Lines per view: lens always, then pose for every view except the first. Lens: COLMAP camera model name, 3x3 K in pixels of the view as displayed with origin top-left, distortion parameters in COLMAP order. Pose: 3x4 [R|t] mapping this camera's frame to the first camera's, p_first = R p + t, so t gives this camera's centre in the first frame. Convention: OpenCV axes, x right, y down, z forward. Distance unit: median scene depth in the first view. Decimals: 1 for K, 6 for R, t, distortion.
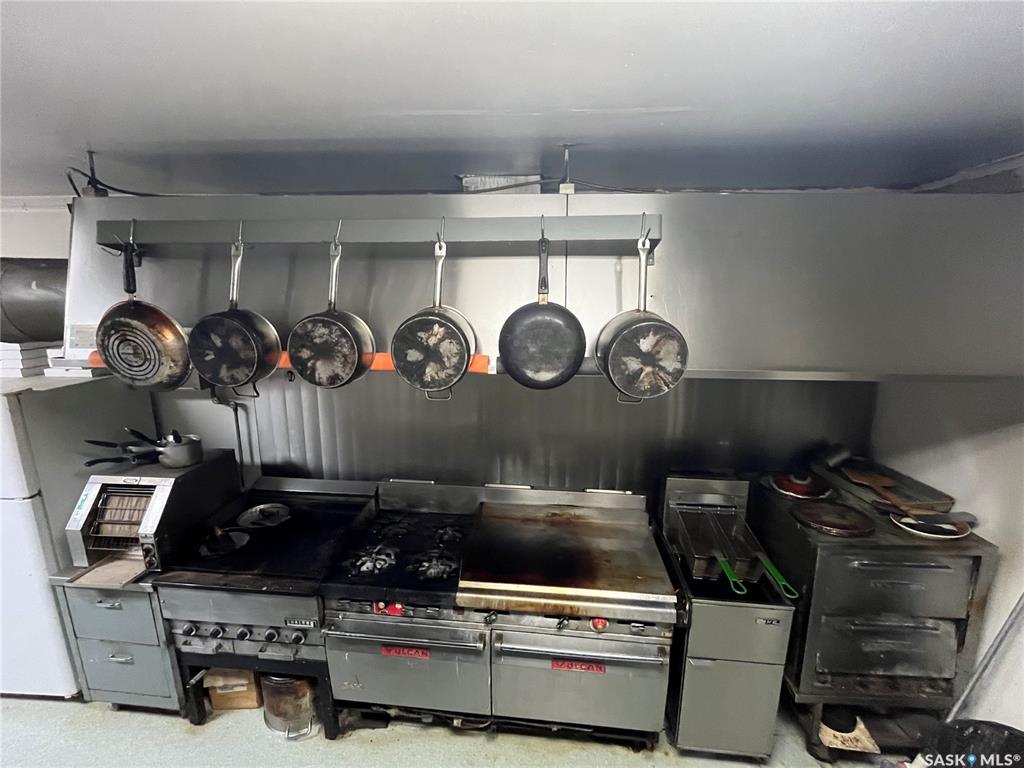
lens RADIAL K [[439.2, 0, 508.7], [0, 439.2, 384.7], [0, 0, 1]] dist [-0.001463, -0.000624]
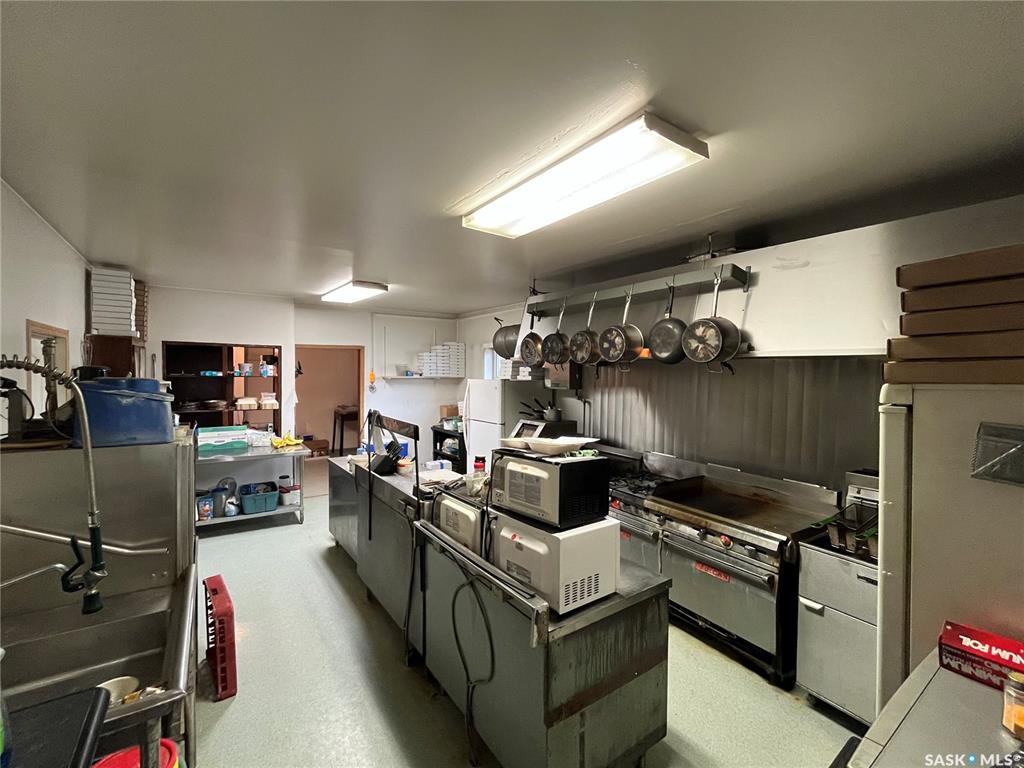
lens RADIAL K [[439.2, 0, 516.3], [0, 439.2, 381.6], [0, 0, 1]] dist [-0.001463, -0.000624]
pose [[0.628190, 0.022038, -0.777748, 1.002799], [-0.161423, 0.981541, -0.102570, 0.338799], [0.761131, 0.189980, 0.620151, -0.562329]]
